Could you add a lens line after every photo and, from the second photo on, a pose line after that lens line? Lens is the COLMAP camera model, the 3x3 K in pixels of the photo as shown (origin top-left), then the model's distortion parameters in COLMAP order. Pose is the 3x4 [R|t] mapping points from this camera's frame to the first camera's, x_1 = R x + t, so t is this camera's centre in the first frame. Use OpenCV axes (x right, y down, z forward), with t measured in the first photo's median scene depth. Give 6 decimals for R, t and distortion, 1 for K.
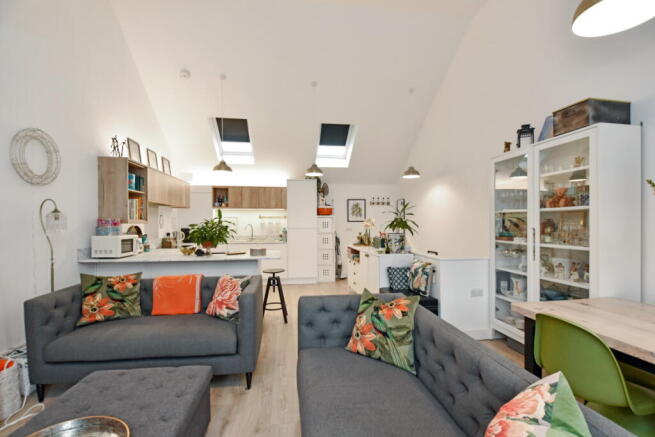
lens RADIAL K [[291.4, 0, 332.4], [0, 291.4, 221.6], [0, 0, 1]] dist [-0.007288, -0.000426]
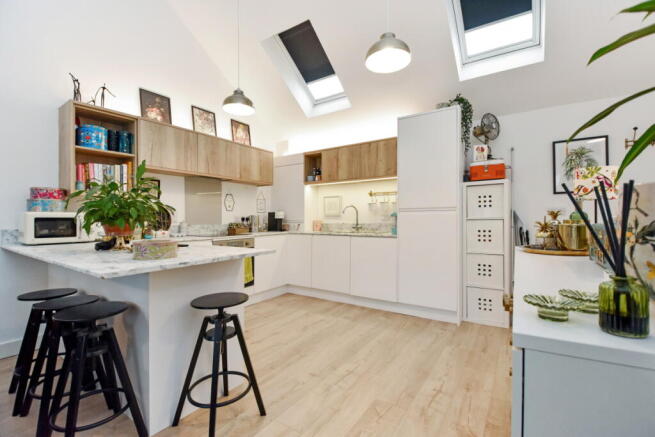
lens RADIAL K [[288.0, 0, 327.5], [0, 288.0, 218.5], [0, 0, 1]] dist [-0.004007, -0.000565]
pose [[0.729120, -0.003769, -0.684376, 0.198482], [0.009403, 0.999946, 0.004510, 0.063486], [0.684321, -0.009723, 0.729116, 0.928299]]
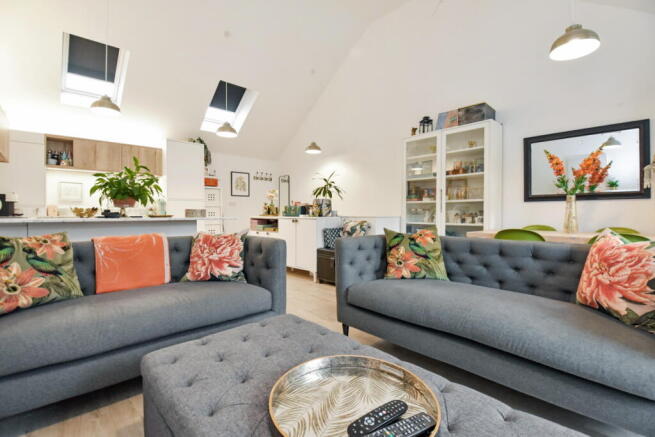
lens RADIAL K [[288.0, 0, 327.5], [0, 288.0, 218.5], [0, 0, 1]] dist [-0.004007, -0.000565]
pose [[0.822894, -0.009969, 0.568107, -0.439073], [-0.003070, 0.999753, 0.021990, 0.104897], [-0.568186, -0.019839, 0.822661, 0.127604]]
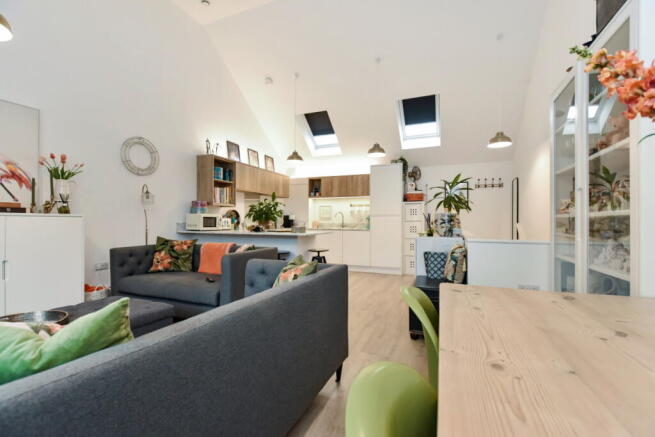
lens RADIAL K [[295.1, 0, 334.6], [0, 295.1, 217.7], [0, 0, 1]] dist [0.028312, -0.000130]
pose [[0.863374, -0.002753, -0.504557, 0.431122], [-0.002636, 0.999947, -0.009966, 0.073970], [0.504557, 0.009935, 0.863321, 0.137465]]
